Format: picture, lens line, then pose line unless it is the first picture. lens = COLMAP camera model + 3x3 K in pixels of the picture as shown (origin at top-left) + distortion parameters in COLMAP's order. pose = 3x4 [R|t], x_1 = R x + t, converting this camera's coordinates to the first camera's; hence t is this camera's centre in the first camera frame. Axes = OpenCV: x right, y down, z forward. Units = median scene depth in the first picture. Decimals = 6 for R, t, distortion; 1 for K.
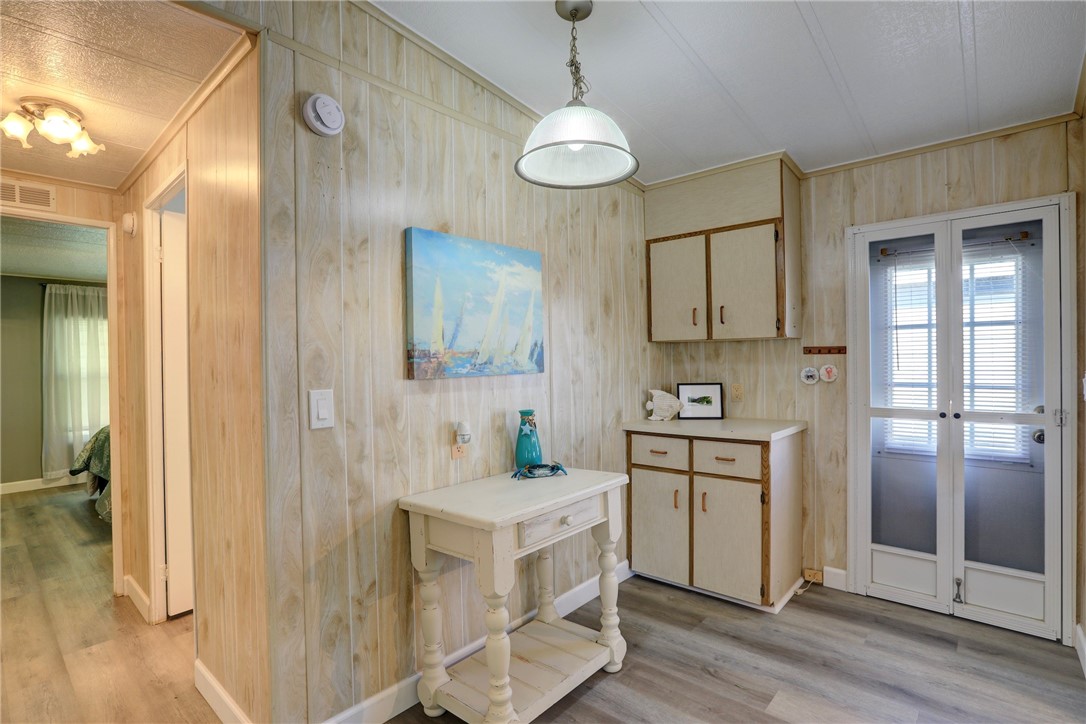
lens RADIAL K [[520.0, 0, 541.5], [0, 520.0, 367.4], [0, 0, 1]] dist [-0.041015, 0.002476]
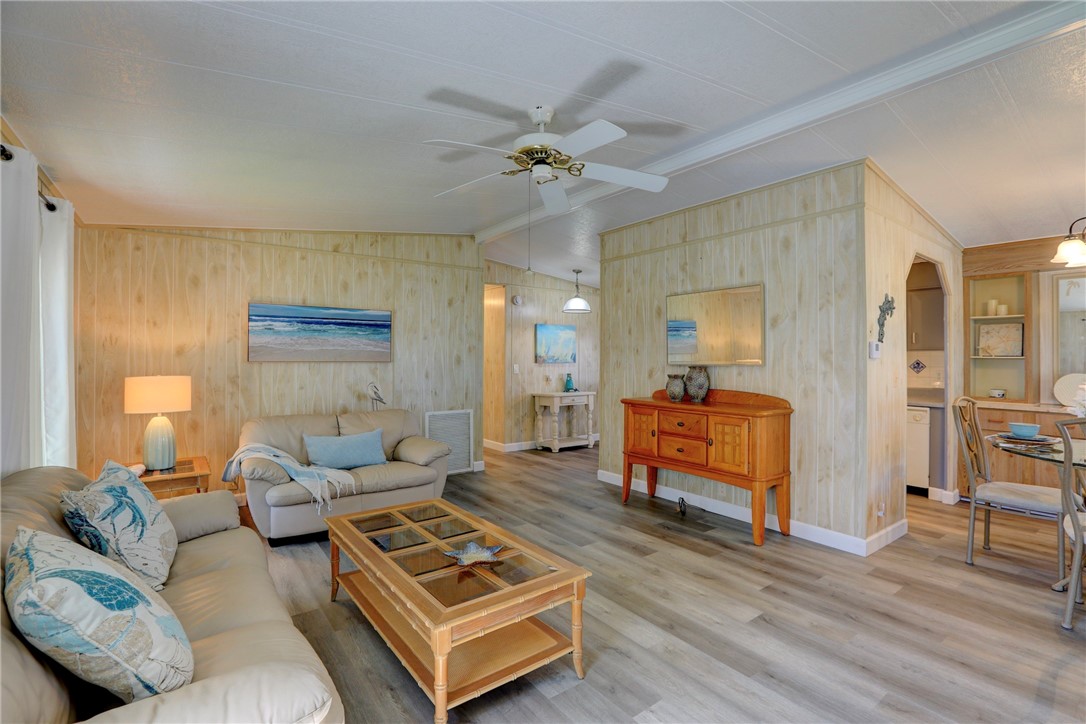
lens RADIAL K [[489.4, 0, 536.0], [0, 489.4, 357.7], [0, 0, 1]] dist [-0.031507, 0.001750]
pose [[0.972782, 0.018009, -0.231020, 0.523751], [-0.020622, 0.999748, -0.008904, 0.012926], [0.230802, 0.013426, 0.972908, -2.270485]]
